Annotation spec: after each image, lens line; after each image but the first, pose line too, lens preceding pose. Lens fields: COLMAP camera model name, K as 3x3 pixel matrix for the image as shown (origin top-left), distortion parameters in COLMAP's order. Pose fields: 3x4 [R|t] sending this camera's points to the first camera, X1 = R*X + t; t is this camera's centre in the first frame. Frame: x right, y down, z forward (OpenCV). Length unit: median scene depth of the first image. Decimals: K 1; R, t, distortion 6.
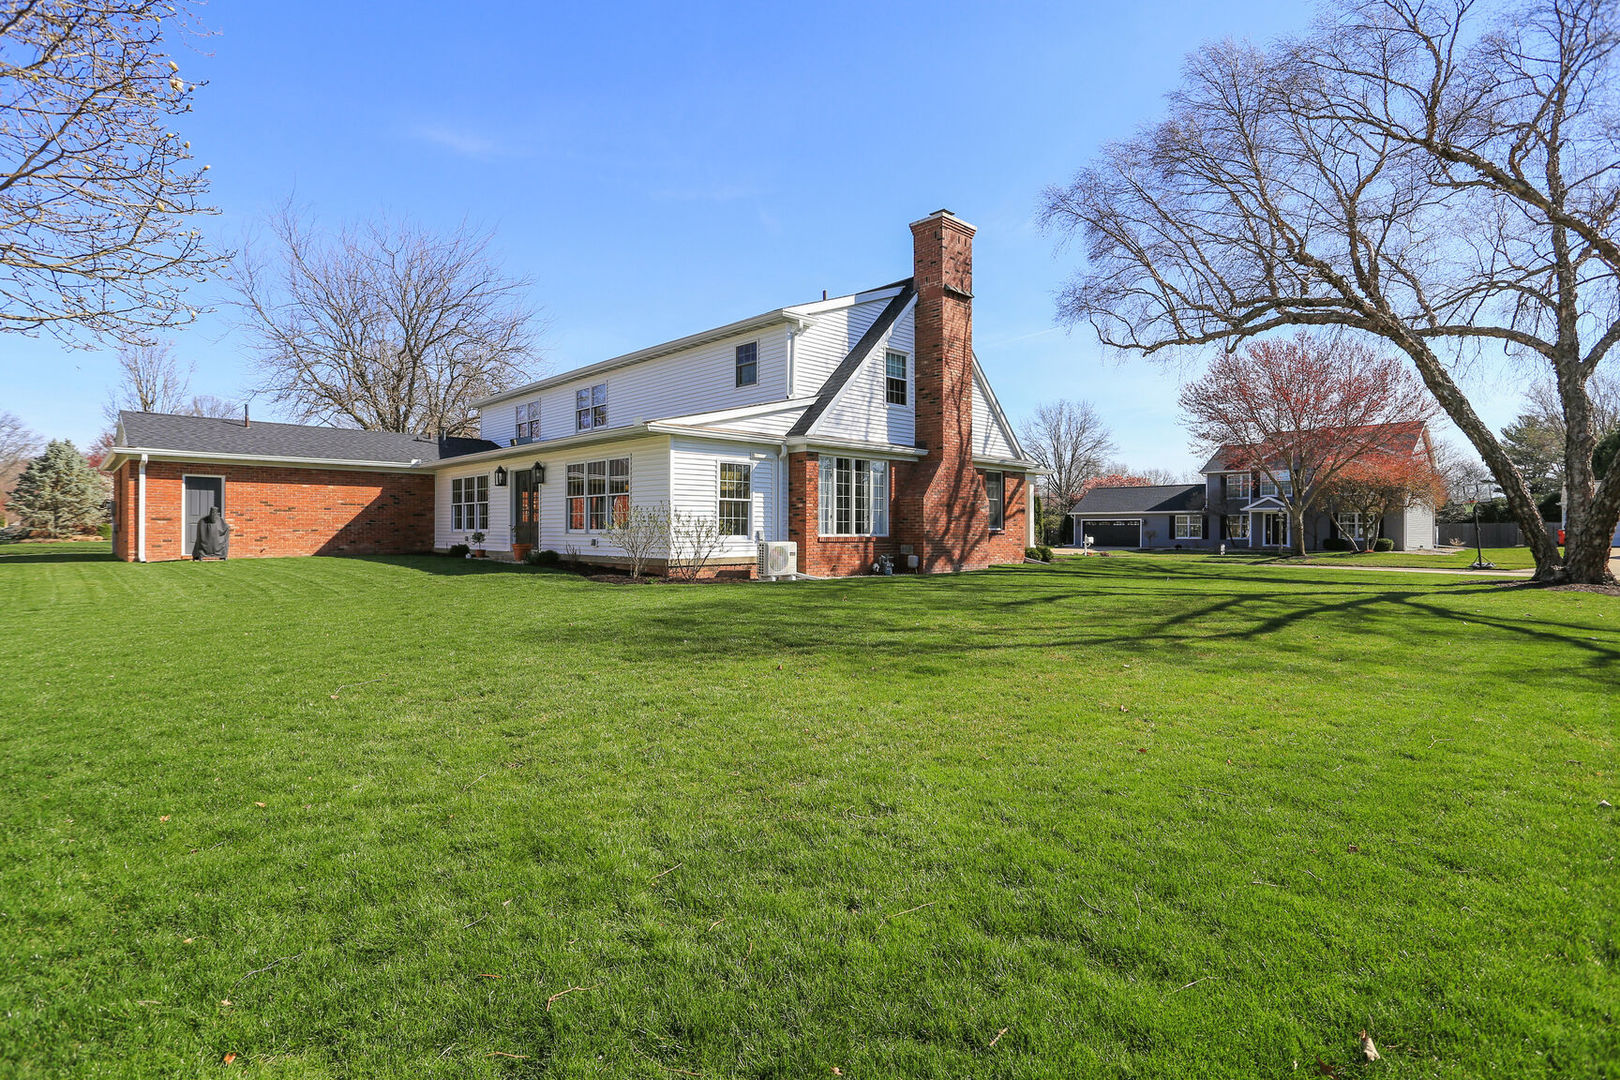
lens RADIAL K [[791.4, 0, 814.2], [0, 791.4, 545.8], [0, 0, 1]] dist [-0.034499, 0.001672]
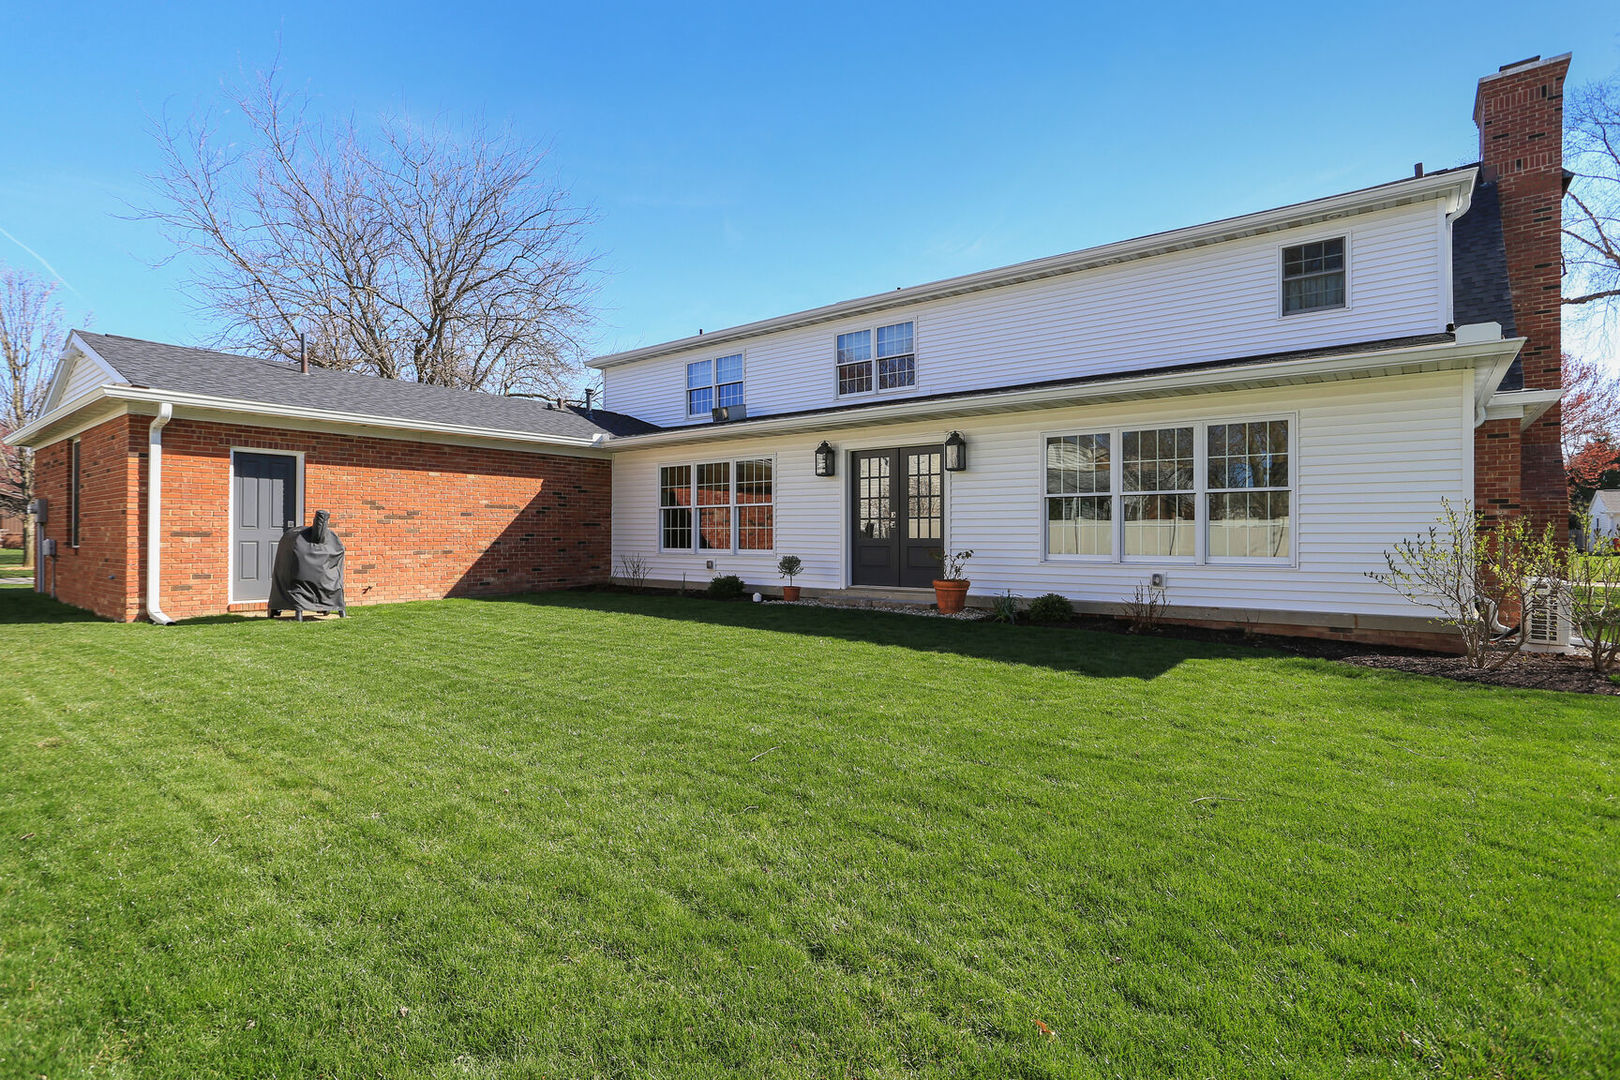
lens RADIAL K [[791.4, 0, 806.5], [0, 791.4, 530.7], [0, 0, 1]] dist [-0.034499, 0.001672]
pose [[0.990474, -0.001583, 0.137687, -0.490516], [0.005511, 0.999588, -0.028153, -0.019188], [-0.137586, 0.028644, 0.990076, 0.421127]]
